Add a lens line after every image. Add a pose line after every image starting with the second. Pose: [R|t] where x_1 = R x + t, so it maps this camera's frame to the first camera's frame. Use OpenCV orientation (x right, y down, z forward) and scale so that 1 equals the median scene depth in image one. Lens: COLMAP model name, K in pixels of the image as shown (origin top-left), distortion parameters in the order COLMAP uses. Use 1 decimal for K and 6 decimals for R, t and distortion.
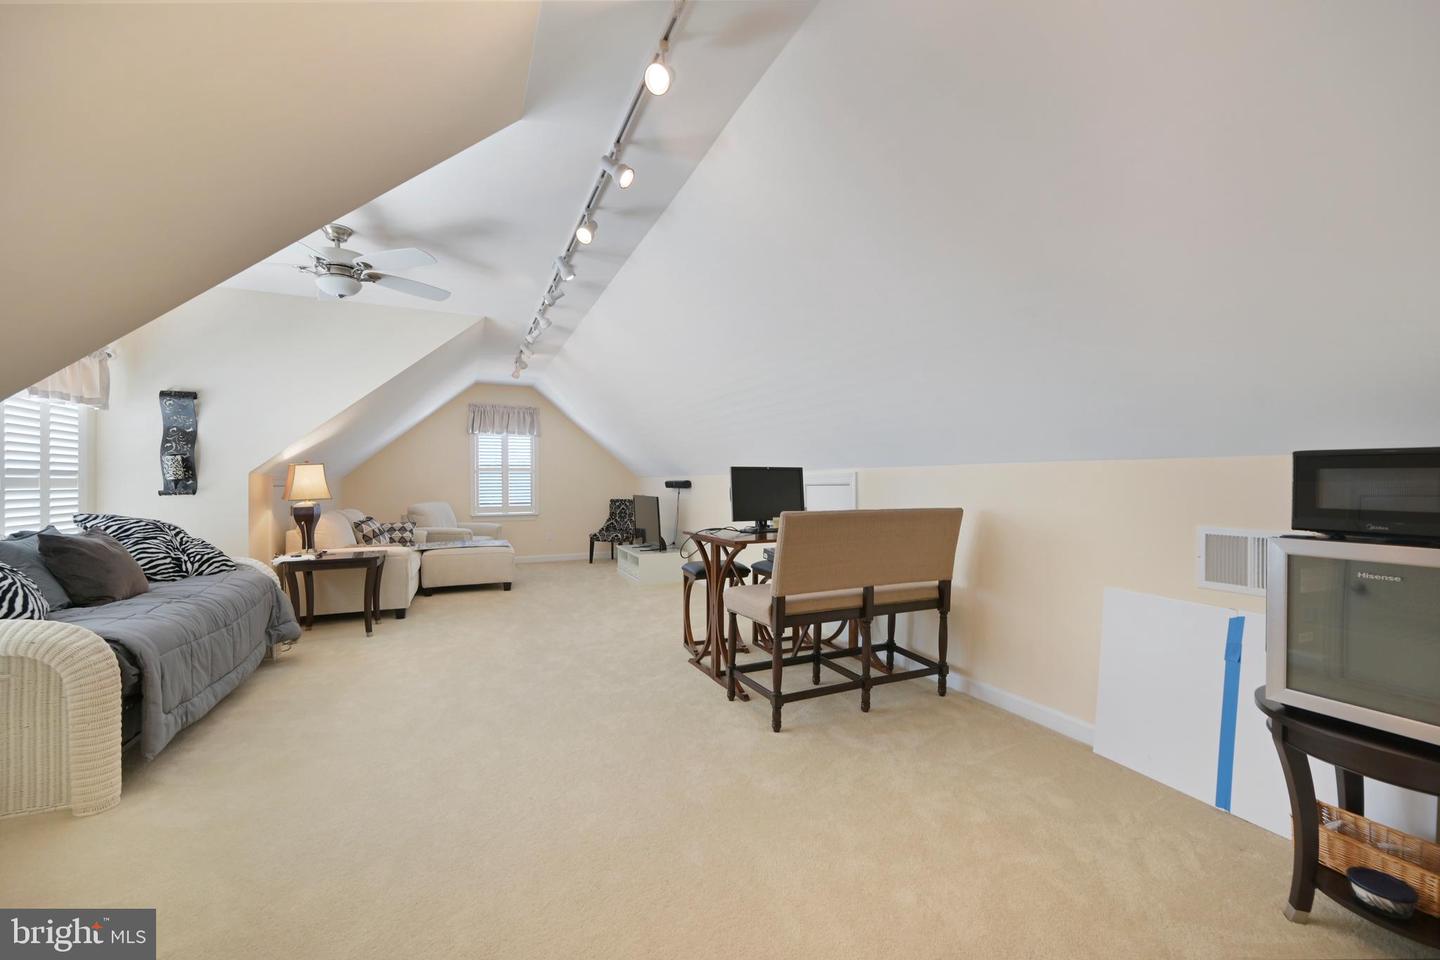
lens RADIAL K [[579.5, 0, 717.7], [0, 579.5, 481.0], [0, 0, 1]] dist [0.001403, 0.000179]
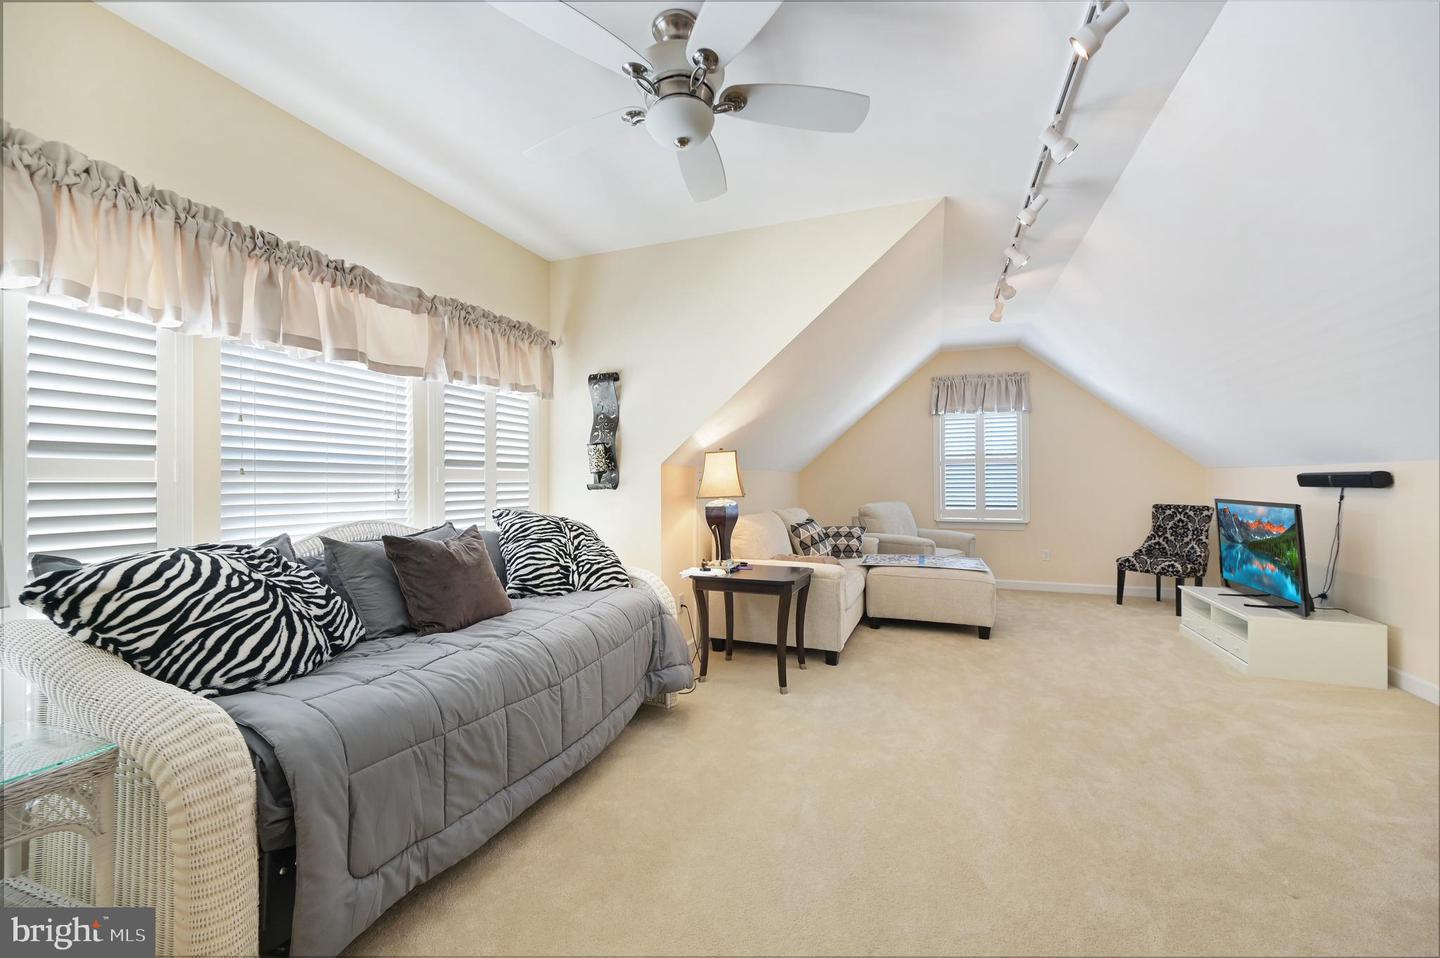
lens RADIAL K [[579.5, 0, 715.7], [0, 579.5, 477.6], [0, 0, 1]] dist [0.001403, 0.000179]
pose [[0.711866, -0.003033, -0.702309, -0.161823], [0.000922, 0.999994, -0.003385, 0.008259], [0.702315, 0.001762, 0.711864, 0.437608]]
